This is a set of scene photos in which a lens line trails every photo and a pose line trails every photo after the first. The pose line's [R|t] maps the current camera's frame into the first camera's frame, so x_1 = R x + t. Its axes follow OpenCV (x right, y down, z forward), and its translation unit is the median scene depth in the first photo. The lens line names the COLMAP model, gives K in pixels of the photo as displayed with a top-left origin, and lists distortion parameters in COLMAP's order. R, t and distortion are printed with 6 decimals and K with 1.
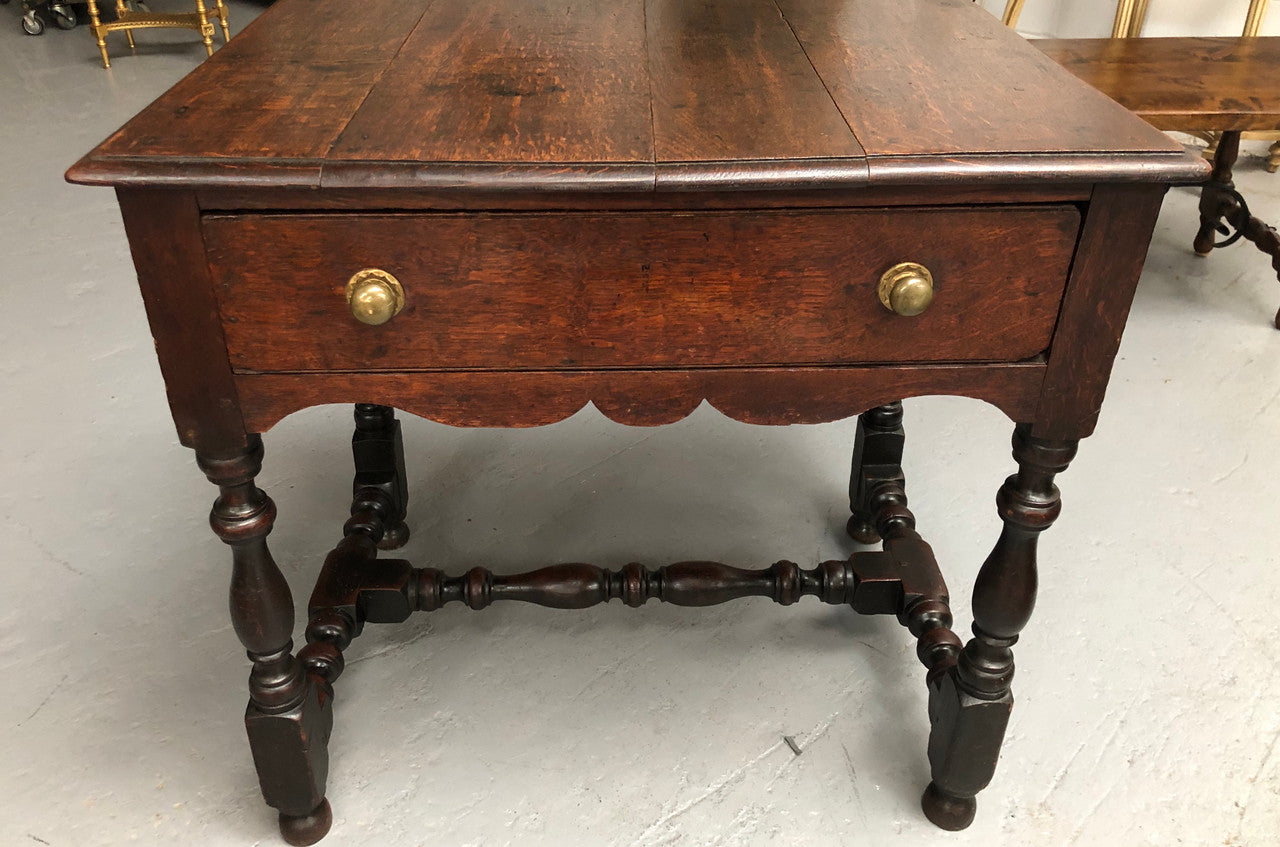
lens RADIAL K [[1096.7, 0, 659.3], [0, 1096.7, 395.5], [0, 0, 1]] dist [0.020006, -0.010189]
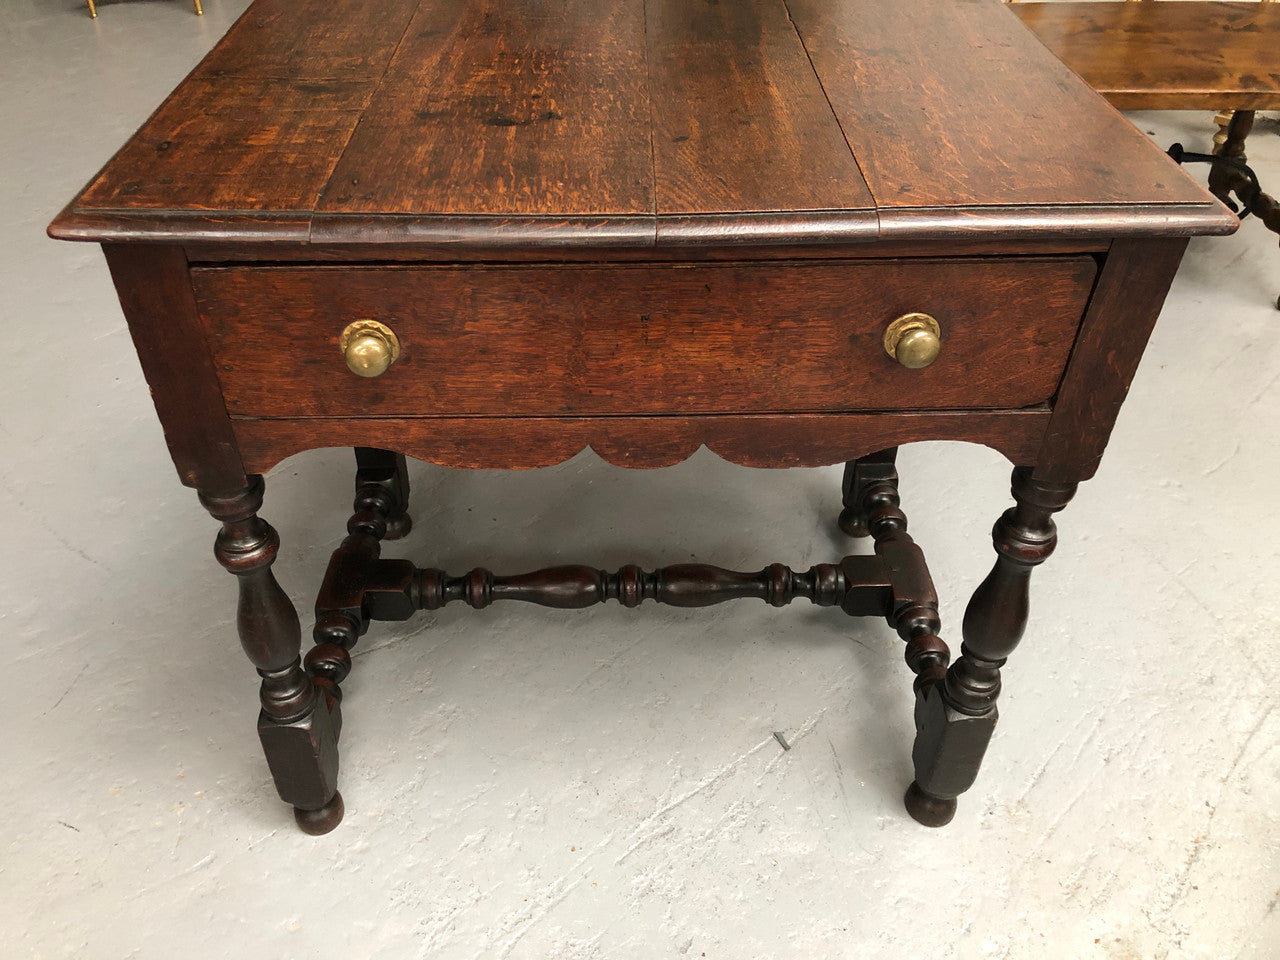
lens RADIAL K [[1063.9, 0, 637.7], [0, 1063.9, 469.8], [0, 0, 1]] dist [0.017437, -0.003150]
pose [[0.999880, 0.007143, -0.013720, -0.003978], [-0.005302, 0.991521, 0.129837, -0.080599], [0.014531, -0.129748, 0.991440, 0.033711]]
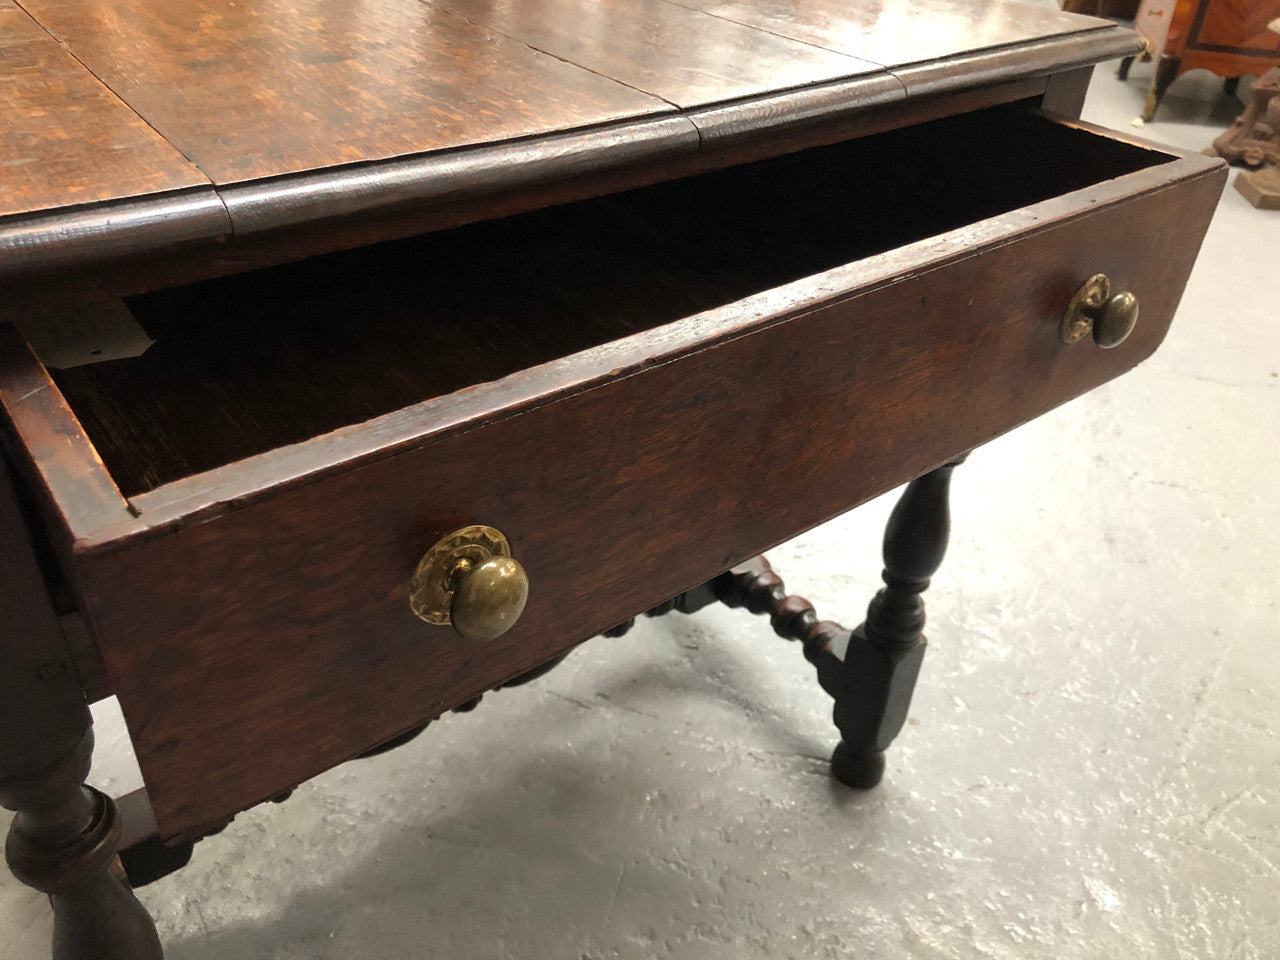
lens RADIAL K [[1063.9, 0, 638.7], [0, 1063.9, 483.8], [0, 0, 1]] dist [0.017437, -0.003150]
pose [[0.818015, -0.314586, 0.481547, -0.311866], [0.273515, 0.949218, 0.155480, -0.138990], [-0.506005, 0.004525, 0.862519, 0.417940]]
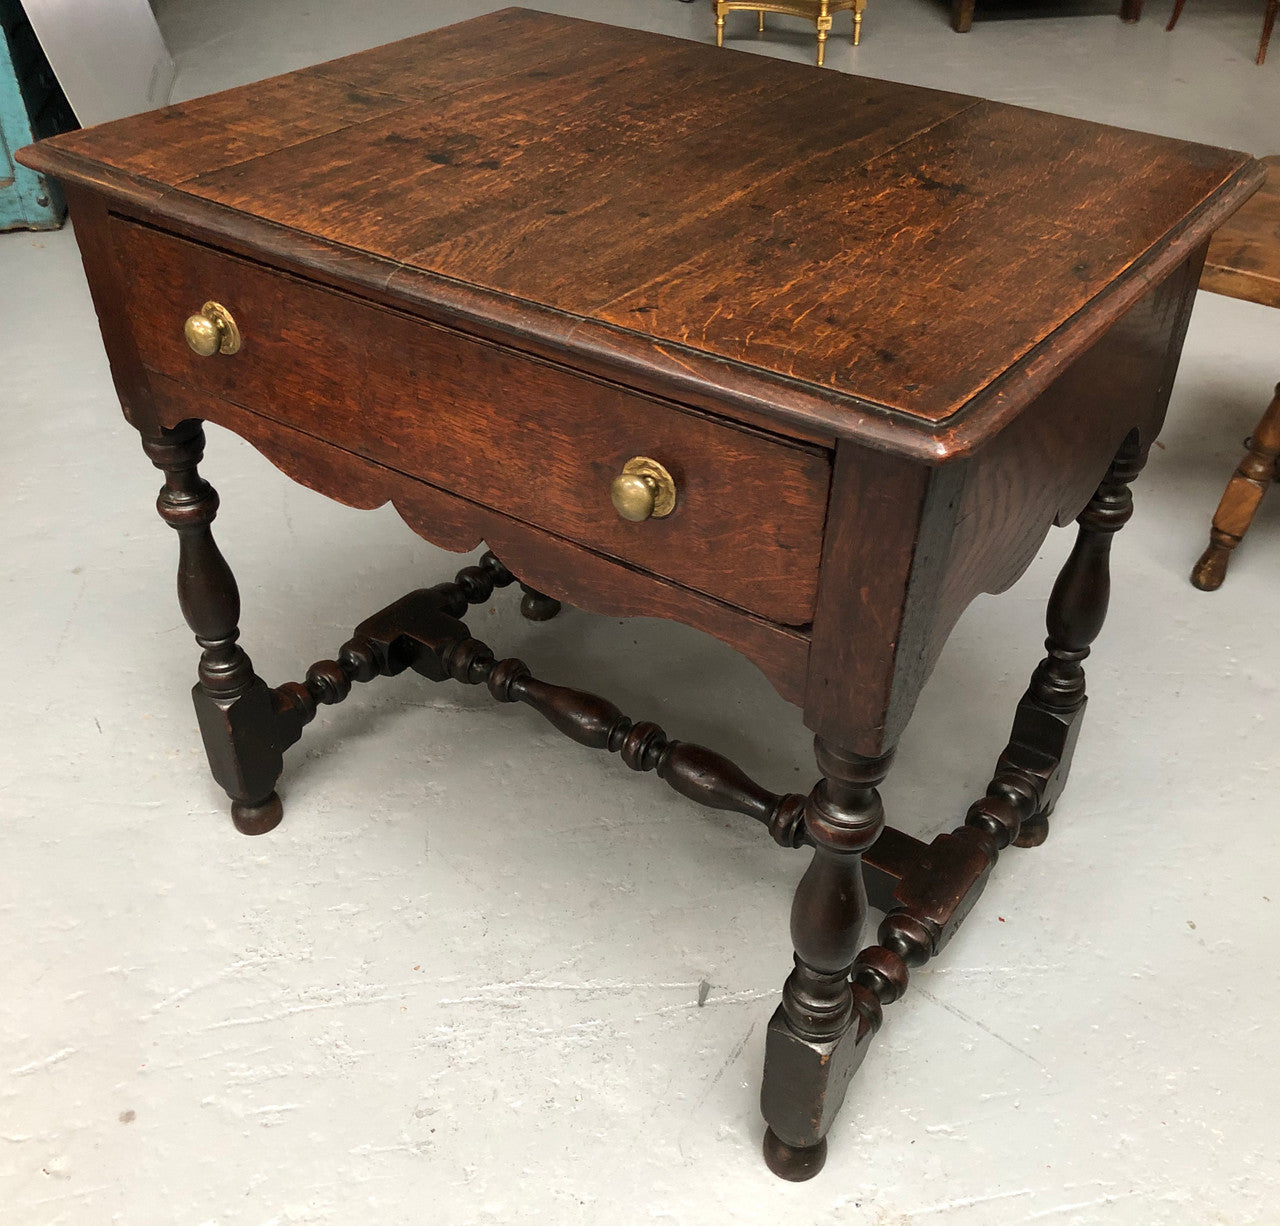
lens RADIAL K [[1358.4, 0, 673.1], [0, 1358.4, 593.5], [0, 0, 1]] dist [0.024377, 0.000000]
pose [[0.795221, 0.354985, -0.491537, 0.600854], [-0.318808, 0.934383, 0.159030, -0.149217], [0.515737, 0.030242, 0.856213, 0.104847]]
